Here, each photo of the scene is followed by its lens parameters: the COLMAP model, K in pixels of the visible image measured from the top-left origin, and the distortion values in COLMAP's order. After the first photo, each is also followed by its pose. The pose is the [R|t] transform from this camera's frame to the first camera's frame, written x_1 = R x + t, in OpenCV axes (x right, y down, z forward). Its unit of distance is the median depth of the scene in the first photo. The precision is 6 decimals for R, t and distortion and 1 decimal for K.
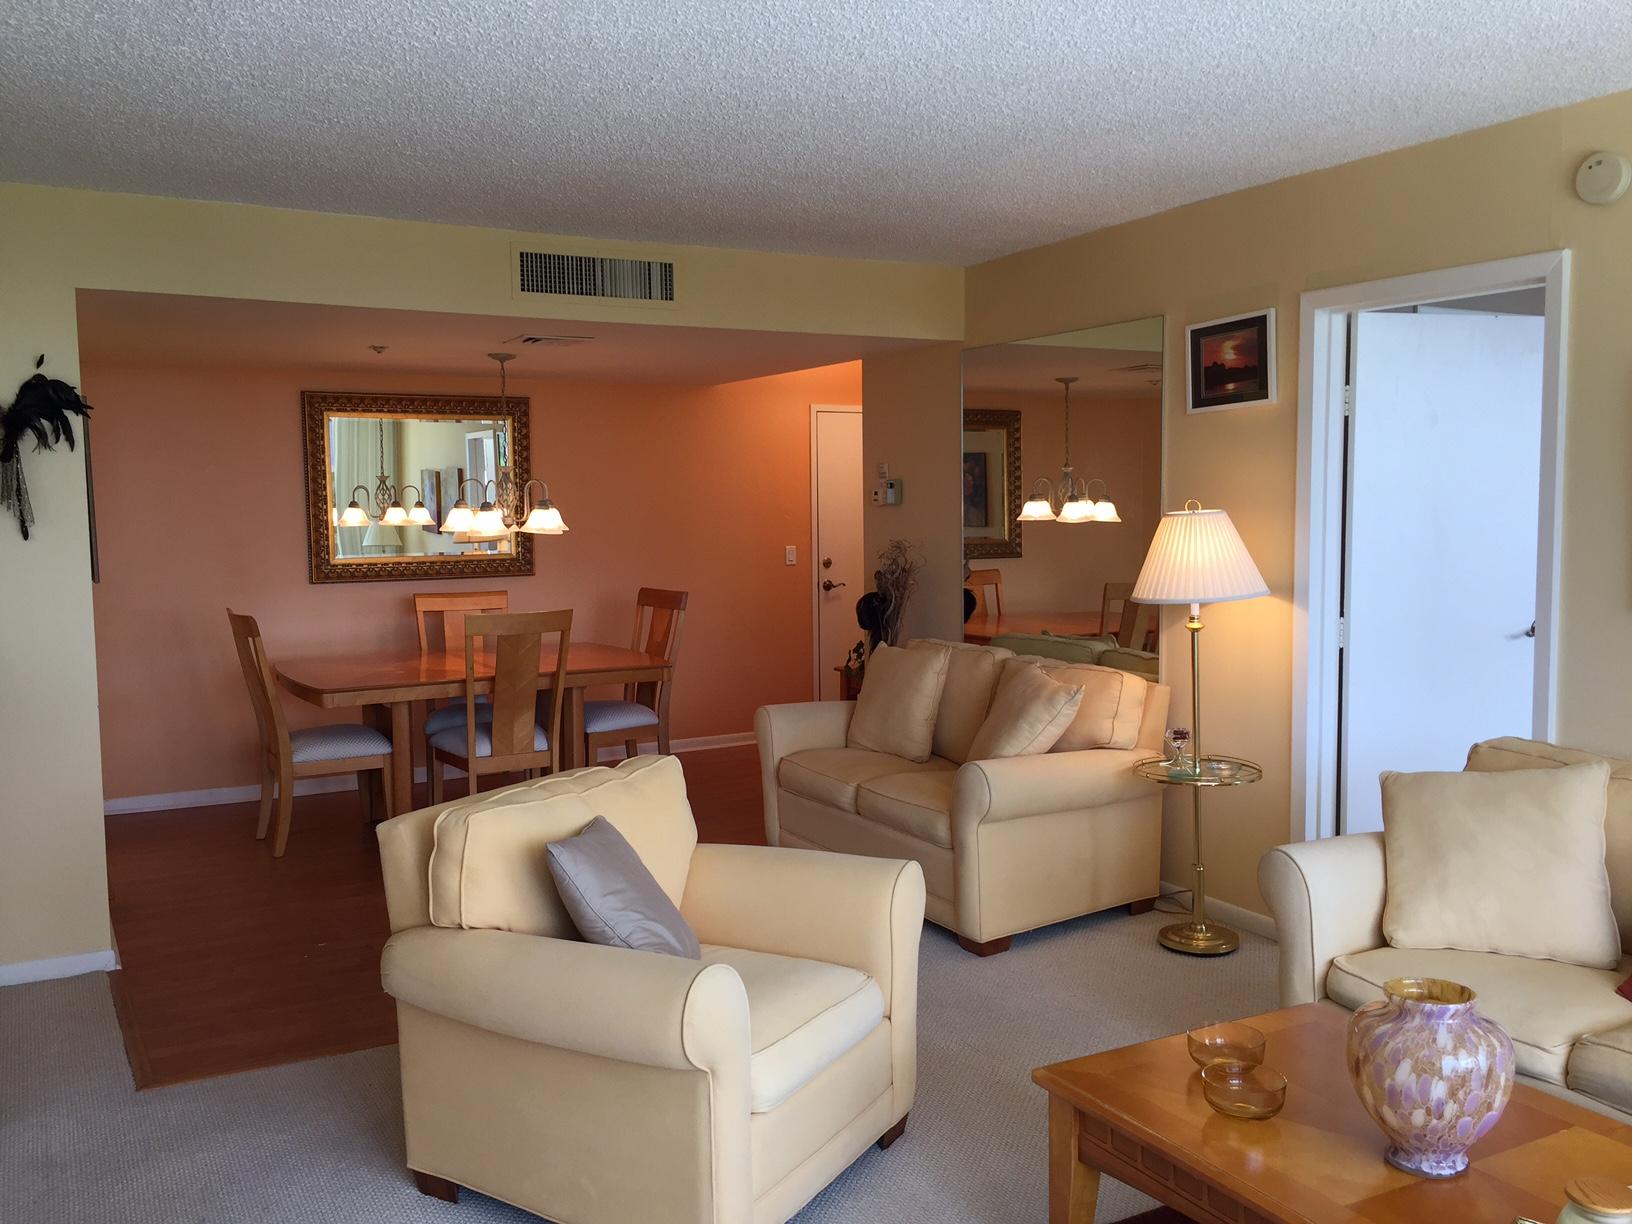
lens RADIAL K [[1409.7, 0, 815.0], [0, 1409.7, 614.4], [0, 0, 1]] dist [0.076113, 0.004646]
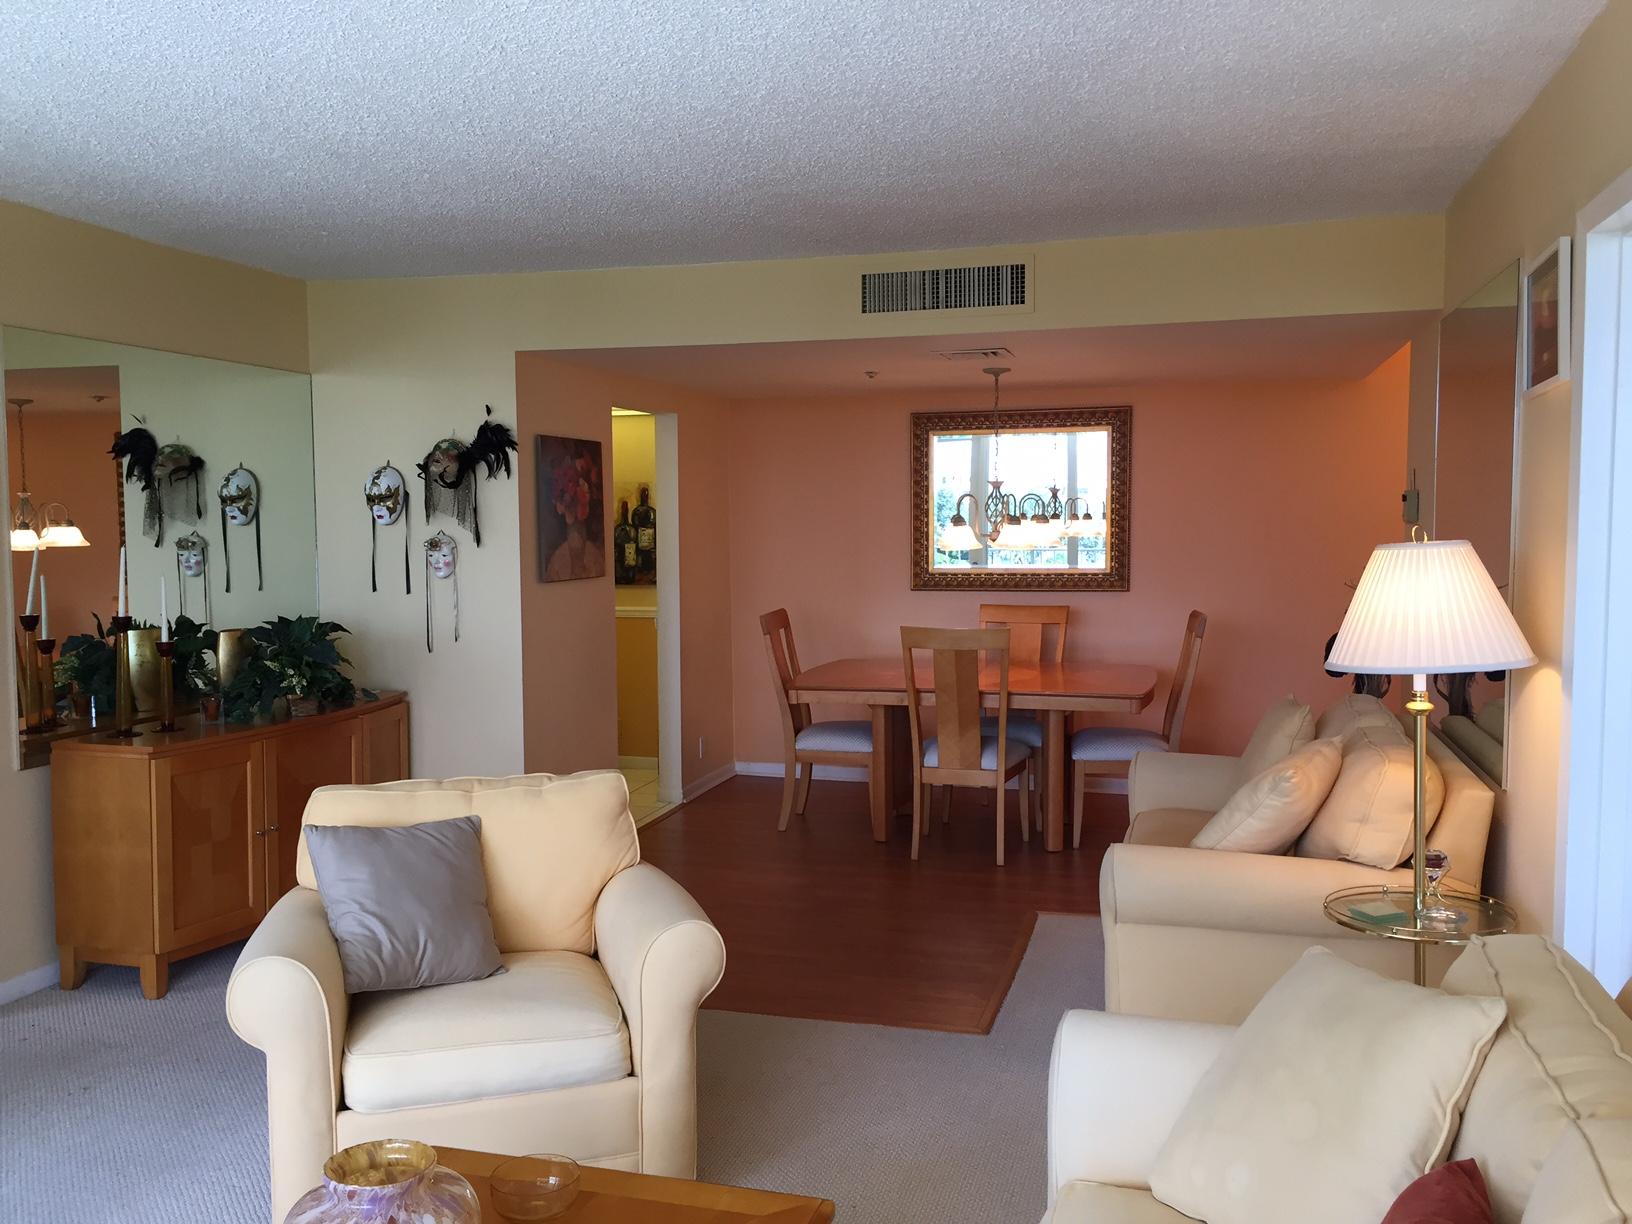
lens RADIAL K [[1409.7, 0, 815.7], [0, 1409.7, 609.0], [0, 0, 1]] dist [0.076113, 0.004646]
pose [[0.706337, 0.055292, -0.705713, 0.476726], [-0.059466, 0.998056, 0.018678, -0.030757], [0.705373, 0.028773, 0.708252, 0.250264]]
